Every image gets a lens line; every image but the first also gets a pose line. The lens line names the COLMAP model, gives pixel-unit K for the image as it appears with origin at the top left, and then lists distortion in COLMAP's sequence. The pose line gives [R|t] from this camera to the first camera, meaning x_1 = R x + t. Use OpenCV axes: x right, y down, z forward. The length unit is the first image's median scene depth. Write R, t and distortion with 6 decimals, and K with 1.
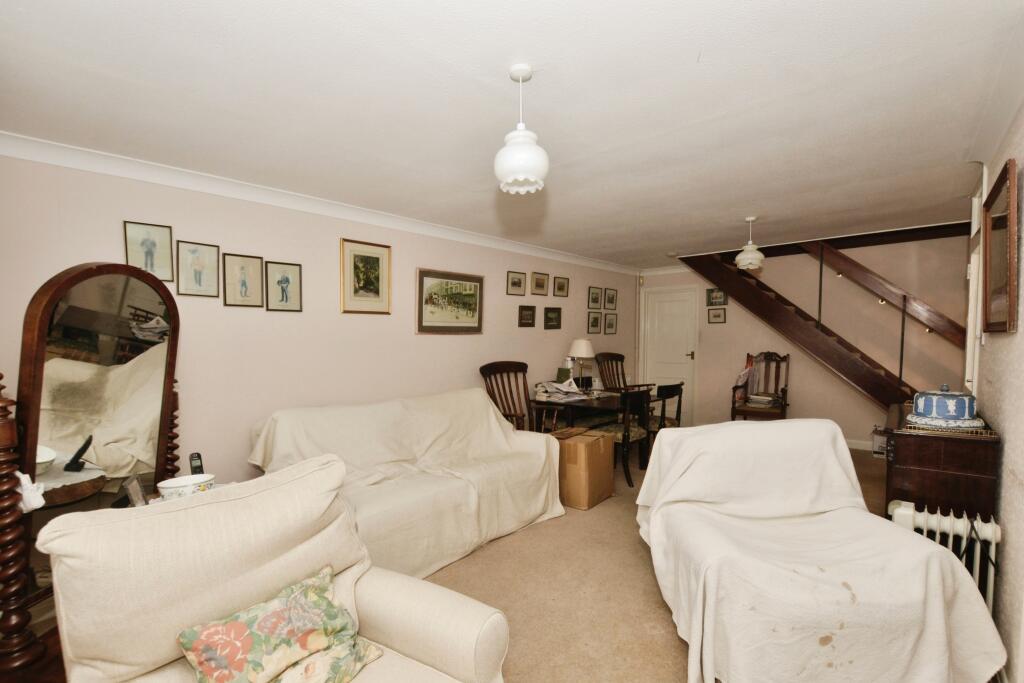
lens RADIAL K [[473.2, 0, 512.8], [0, 473.2, 321.9], [0, 0, 1]] dist [-0.000554, -0.000316]
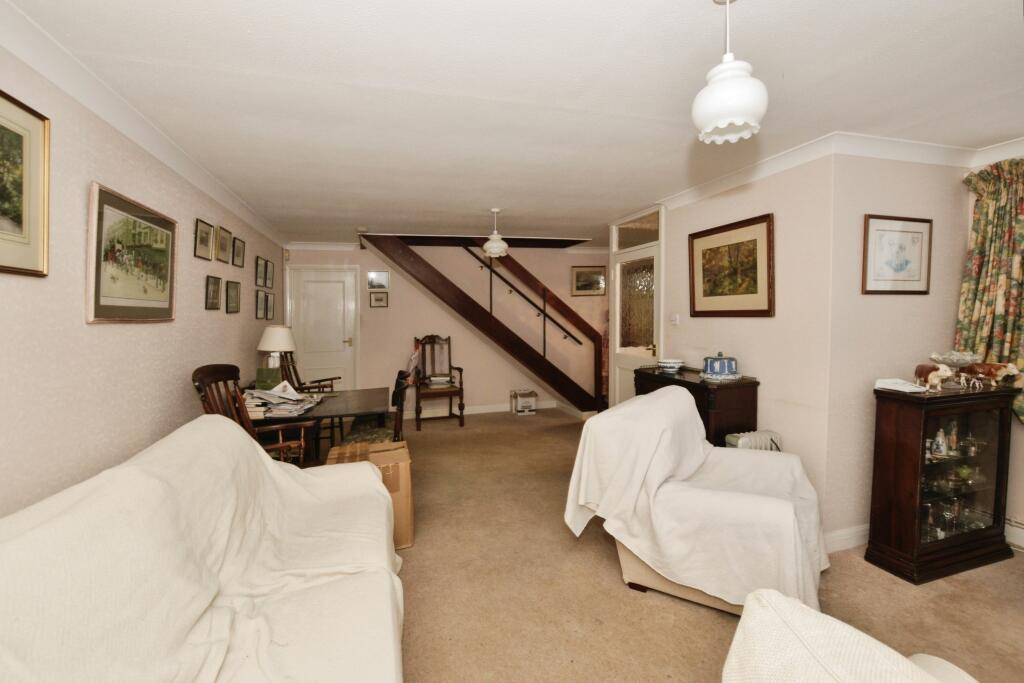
lens RADIAL K [[473.2, 0, 512.8], [0, 473.2, 321.9], [0, 0, 1]] dist [-0.000554, -0.000316]
pose [[0.503474, -0.016994, 0.863843, -0.379534], [-0.007239, 0.999688, 0.023885, 0.010054], [-0.863980, -0.018279, 0.503194, 0.385175]]
